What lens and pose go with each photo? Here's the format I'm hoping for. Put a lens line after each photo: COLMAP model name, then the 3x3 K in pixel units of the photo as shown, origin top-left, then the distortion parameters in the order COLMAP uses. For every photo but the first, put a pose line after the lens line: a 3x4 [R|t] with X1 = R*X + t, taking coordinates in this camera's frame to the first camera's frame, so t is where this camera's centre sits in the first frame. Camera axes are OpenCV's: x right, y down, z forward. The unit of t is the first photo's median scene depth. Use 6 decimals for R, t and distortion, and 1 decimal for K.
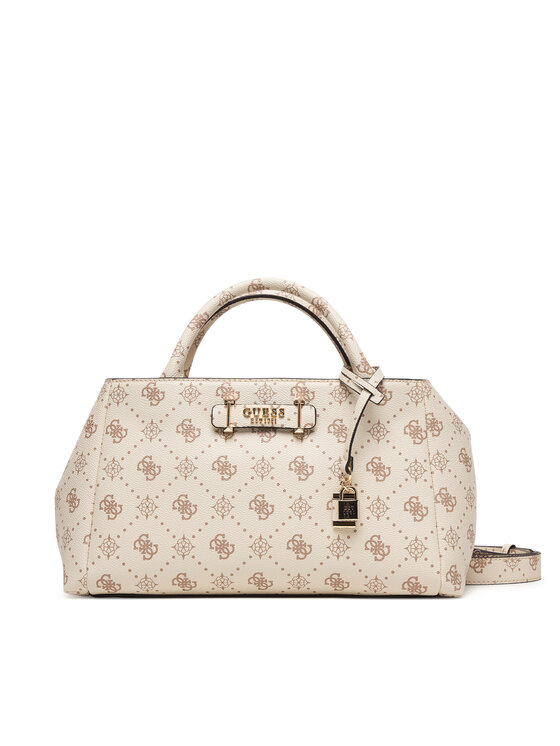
lens RADIAL K [[1167.1, 0, 285.1], [0, 1167.1, 376.5], [0, 0, 1]] dist [-0.000857, 0.000000]
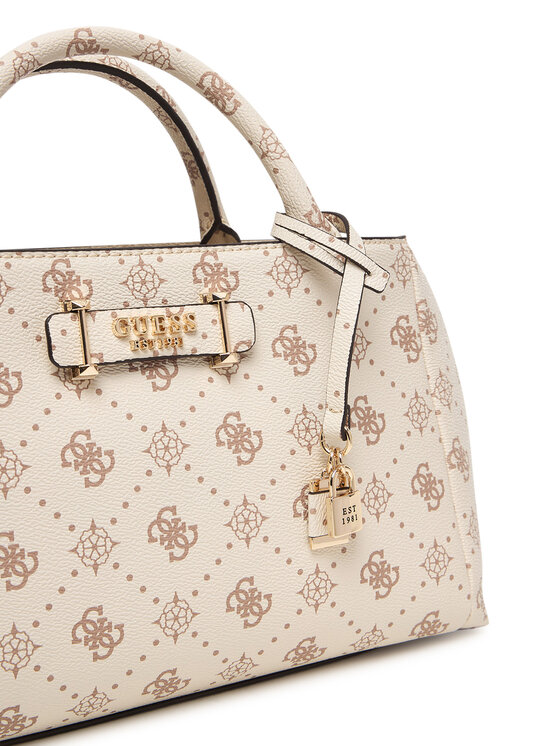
lens RADIAL K [[1167.1, 0, 278.6], [0, 1167.1, 376.5], [0, 0, 1]] dist [-0.000857, 0.000000]
pose [[0.907912, -0.087215, 0.409986, -0.162832], [0.030031, 0.989135, 0.143911, -0.013168], [-0.418083, -0.118347, 0.900667, 0.573417]]
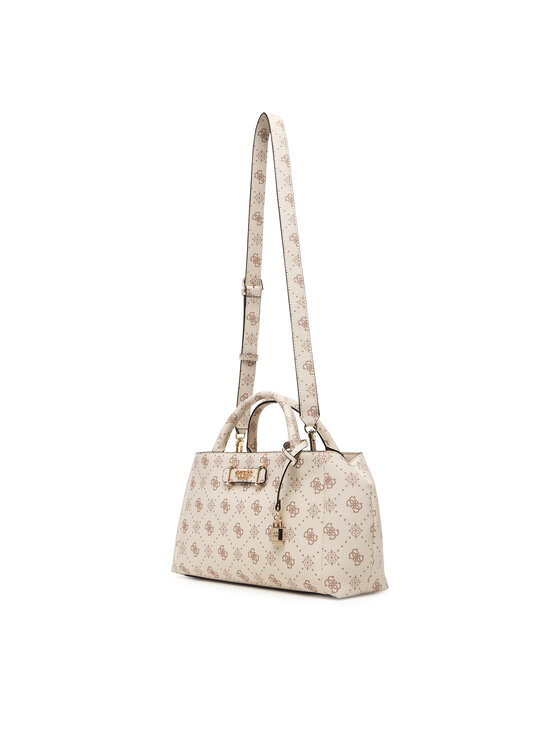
lens RADIAL K [[1301.3, 0, 279.4], [0, 1301.3, 372.8], [0, 0, 1]] dist [-0.070889, 0.000000]
pose [[0.538061, -0.069900, -0.840002, 1.561307], [0.023967, 0.997421, -0.067648, 0.015299], [0.842565, 0.016267, 0.538349, 0.054375]]
